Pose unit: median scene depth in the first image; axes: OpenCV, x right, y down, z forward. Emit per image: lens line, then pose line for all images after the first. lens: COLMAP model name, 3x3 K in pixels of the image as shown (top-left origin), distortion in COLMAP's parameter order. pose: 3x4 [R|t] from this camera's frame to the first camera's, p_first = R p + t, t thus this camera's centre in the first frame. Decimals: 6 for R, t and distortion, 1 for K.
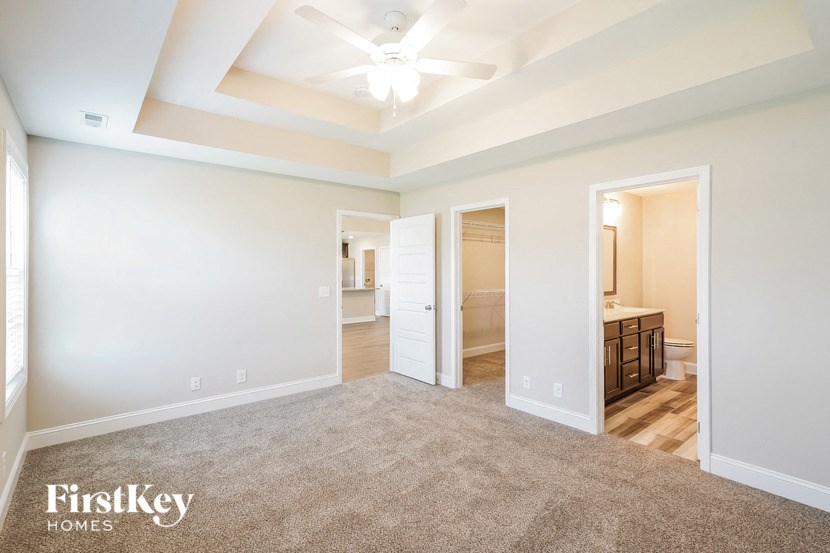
lens RADIAL K [[400.9, 0, 410.6], [0, 400.9, 278.5], [0, 0, 1]] dist [0.006658, 0.000079]
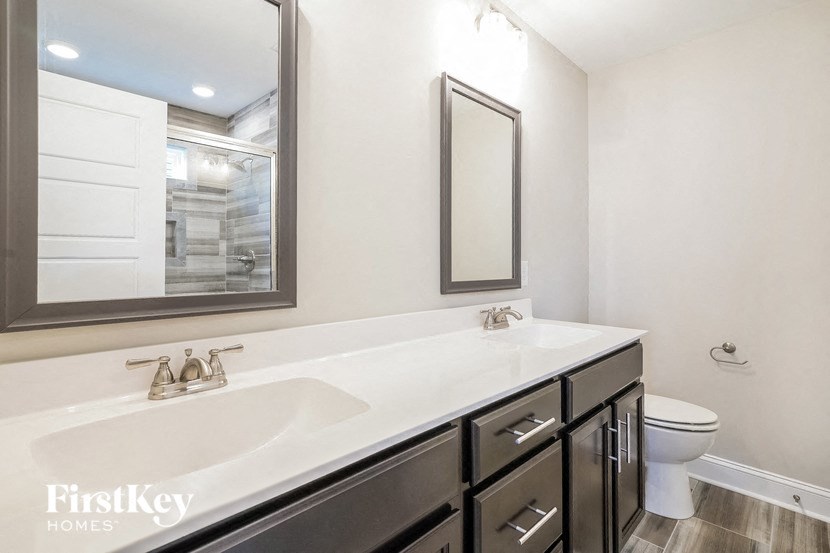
lens RADIAL K [[400.9, 0, 416.8], [0, 400.9, 273.1], [0, 0, 1]] dist [0.006658, 0.000079]
pose [[0.995825, 0.000723, 0.091283, 0.381650], [0.001415, 0.999726, -0.023345, 0.033805], [-0.091275, 0.023377, 0.995551, 0.635308]]
